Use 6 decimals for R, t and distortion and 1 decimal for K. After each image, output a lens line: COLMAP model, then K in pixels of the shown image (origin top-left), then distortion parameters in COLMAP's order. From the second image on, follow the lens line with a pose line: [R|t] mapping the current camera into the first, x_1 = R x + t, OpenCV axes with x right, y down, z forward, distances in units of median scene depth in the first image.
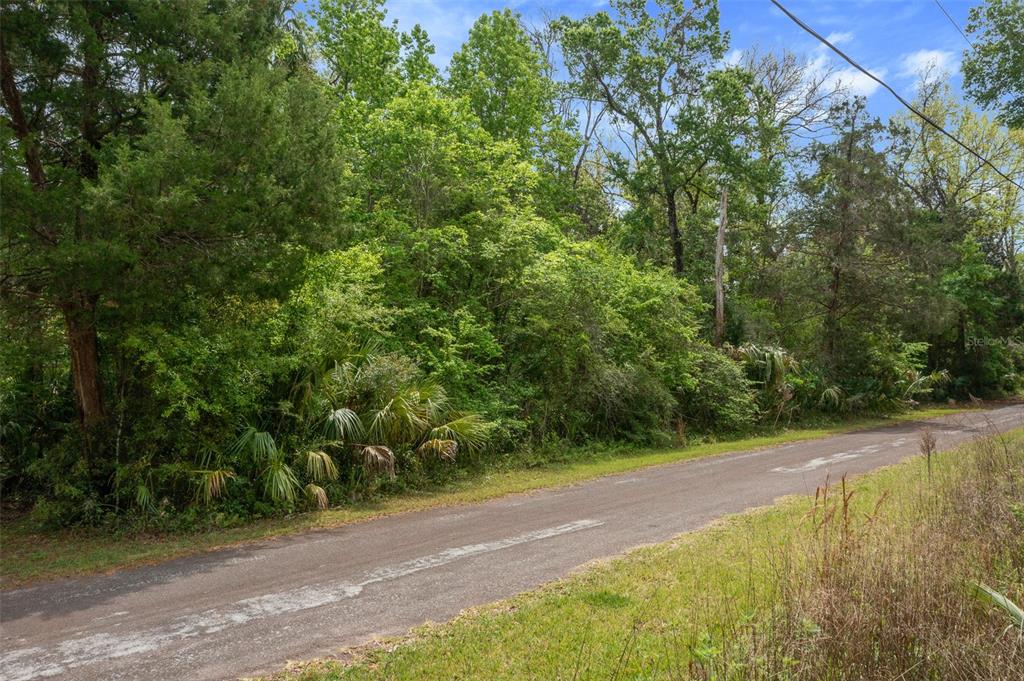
lens RADIAL K [[840.0, 0, 512.0], [0, 840.0, 340.5], [0, 0, 1]] dist [-0.013320, 0.000979]
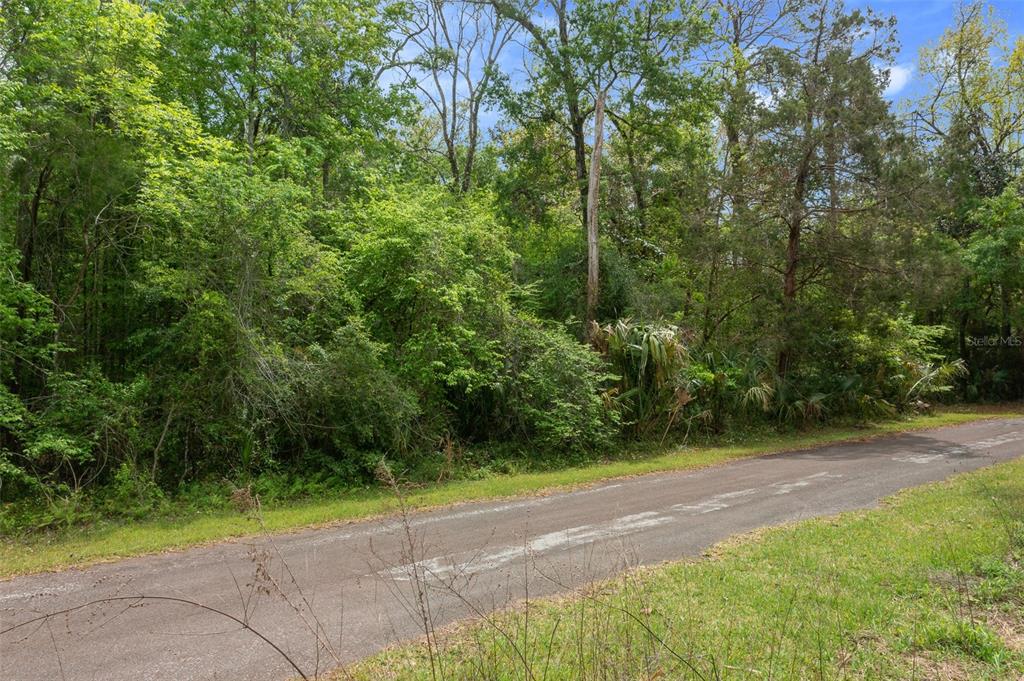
lens RADIAL K [[840.0, 0, 512.0], [0, 840.0, 340.5], [0, 0, 1]] dist [-0.013320, 0.000979]
pose [[0.997294, 0.003438, -0.073438, 0.196530], [-0.002616, 0.999933, 0.011283, 0.010669], [0.073472, -0.011061, 0.997236, 0.261957]]
